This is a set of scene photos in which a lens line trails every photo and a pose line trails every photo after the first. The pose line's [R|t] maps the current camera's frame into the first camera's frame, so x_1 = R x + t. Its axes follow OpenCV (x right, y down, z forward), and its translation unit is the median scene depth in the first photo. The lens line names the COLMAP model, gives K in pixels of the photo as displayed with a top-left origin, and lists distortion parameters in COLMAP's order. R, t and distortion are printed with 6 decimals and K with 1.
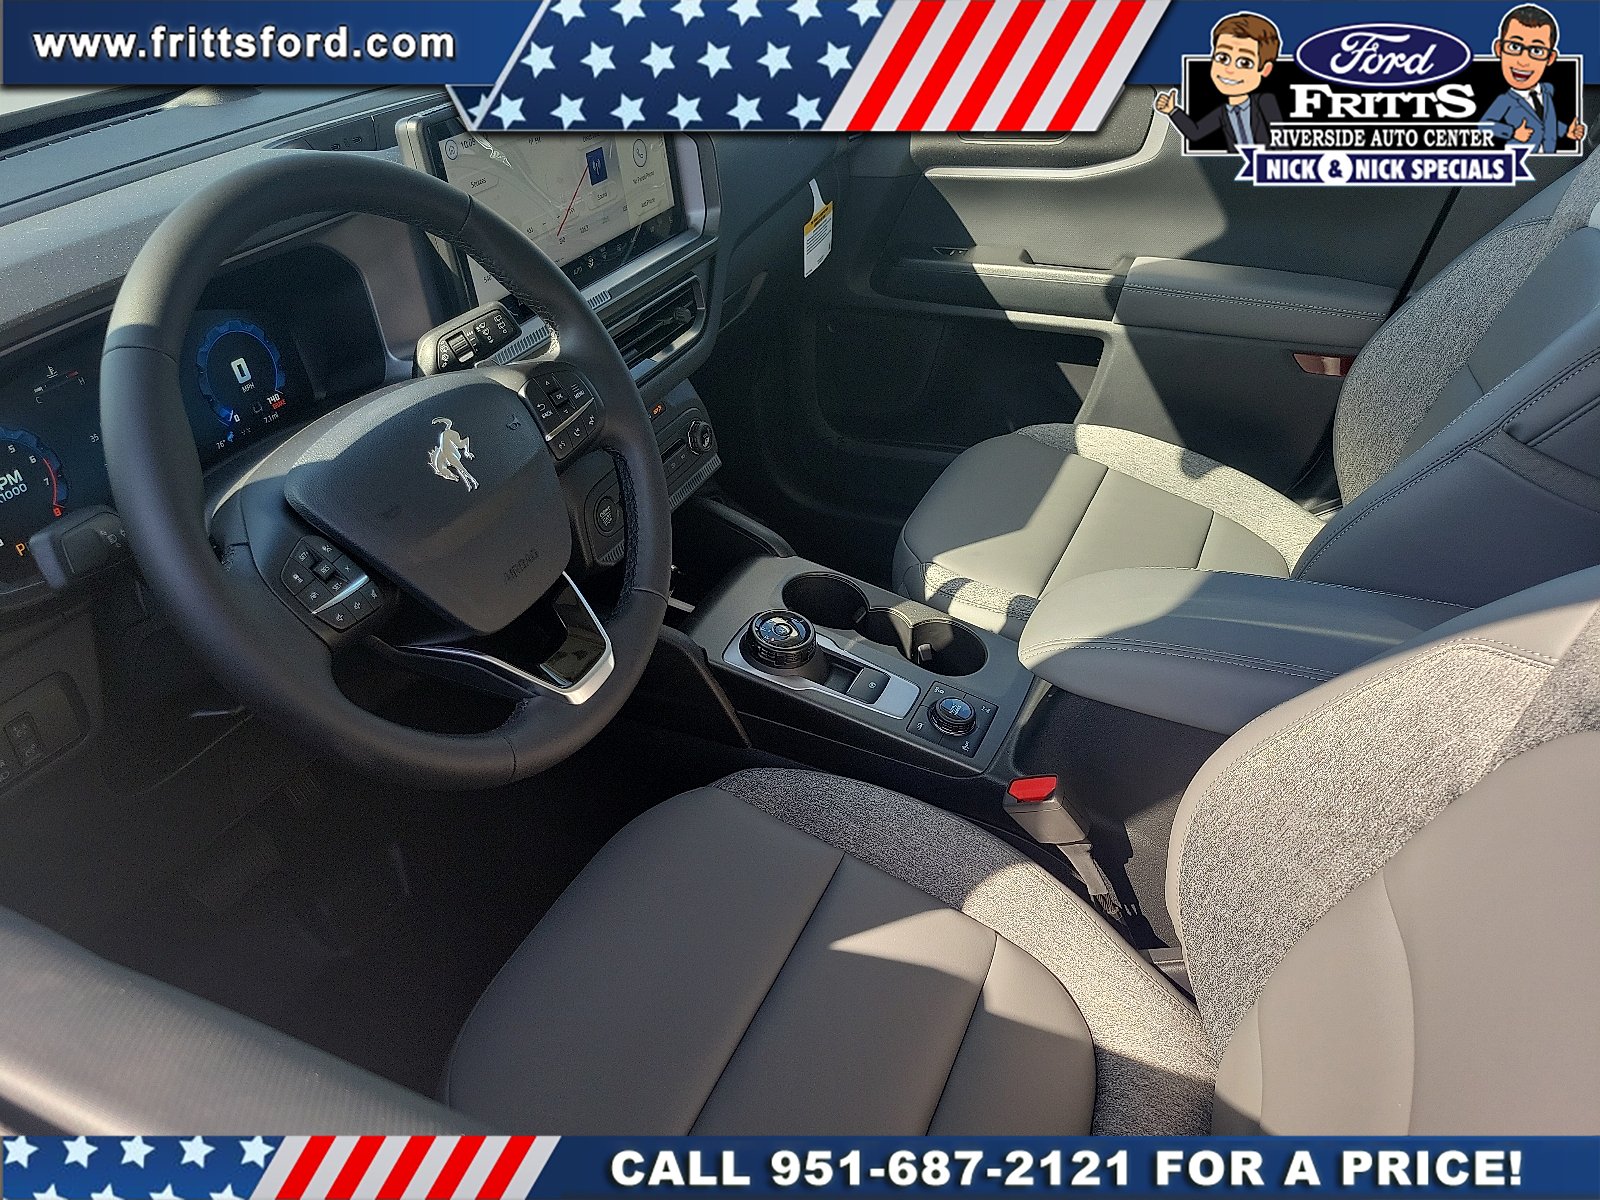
lens RADIAL K [[1185.3, 0, 800.0], [0, 1185.3, 600.0], [0, 0, 1]] dist [0.001023, -0.004423]
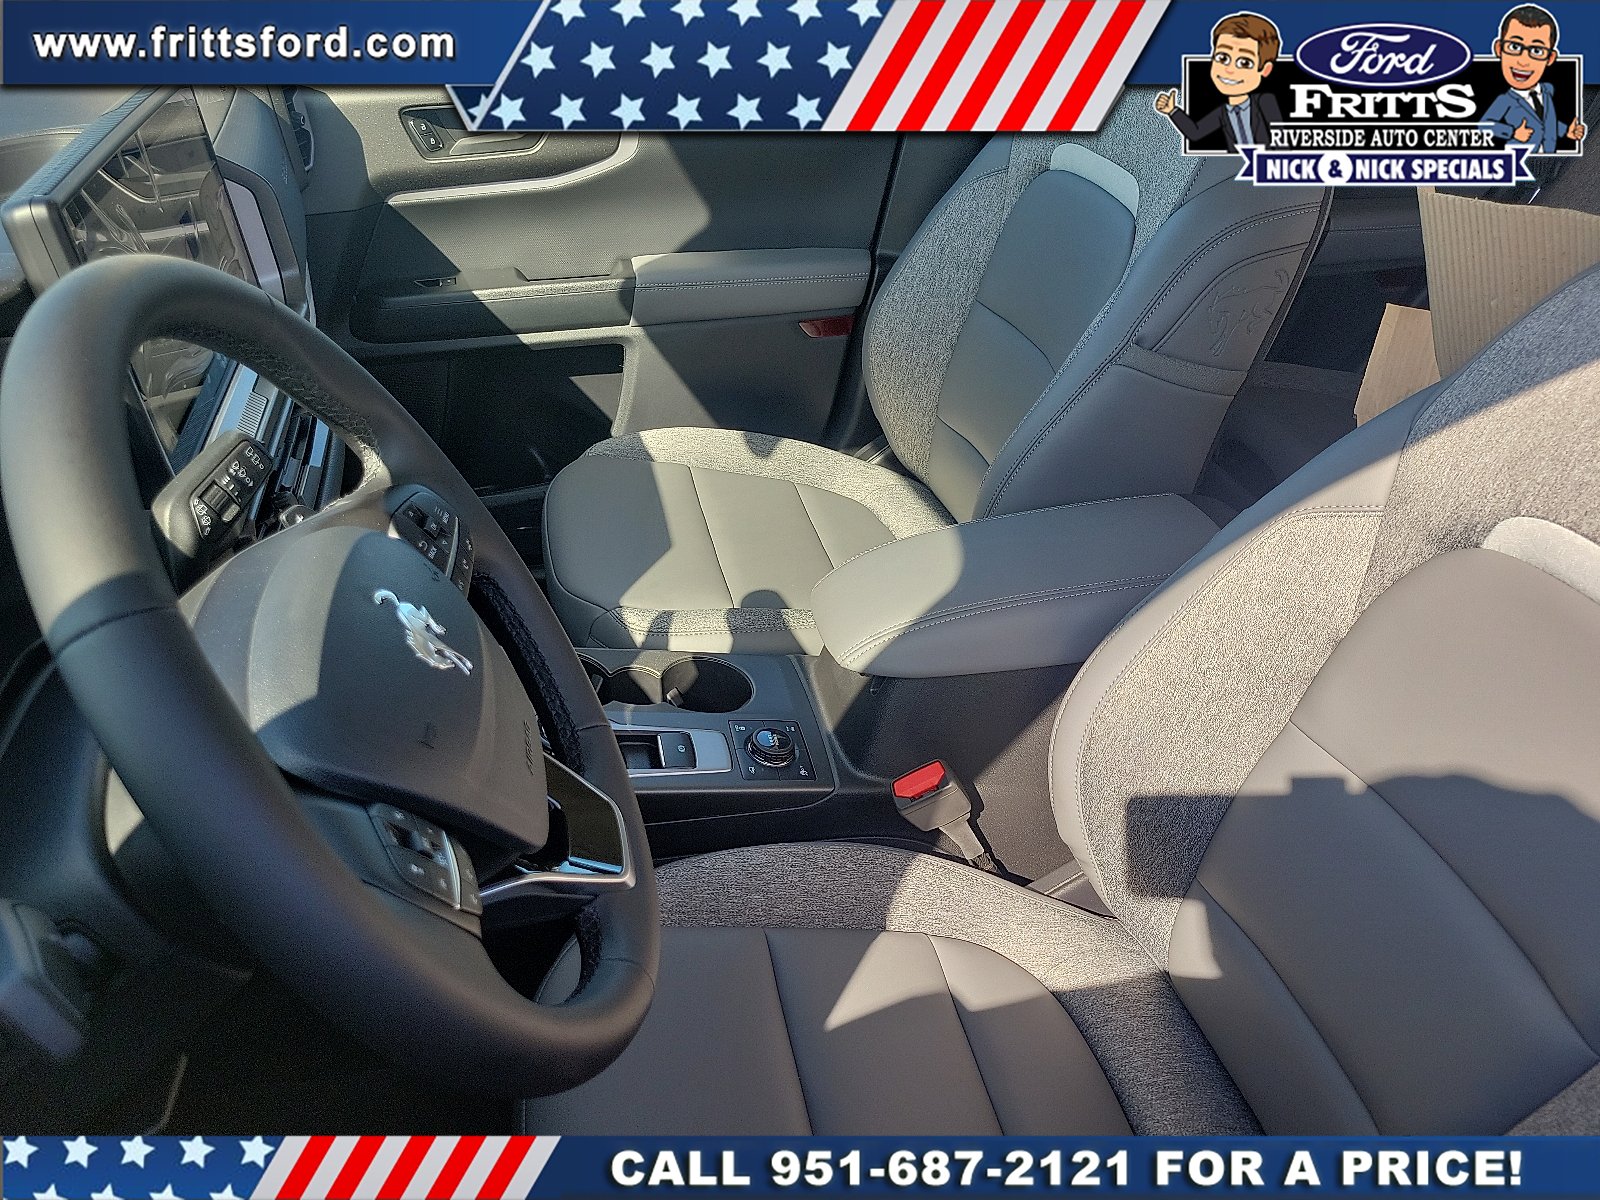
lens RADIAL K [[1185.3, 0, 800.0], [0, 1185.3, 600.0], [0, 0, 1]] dist [0.001023, -0.004423]
pose [[0.807031, -0.297898, 0.509861, -0.236737], [0.299985, 0.950538, 0.080543, -0.066610], [-0.508636, 0.087950, 0.856478, 0.127880]]
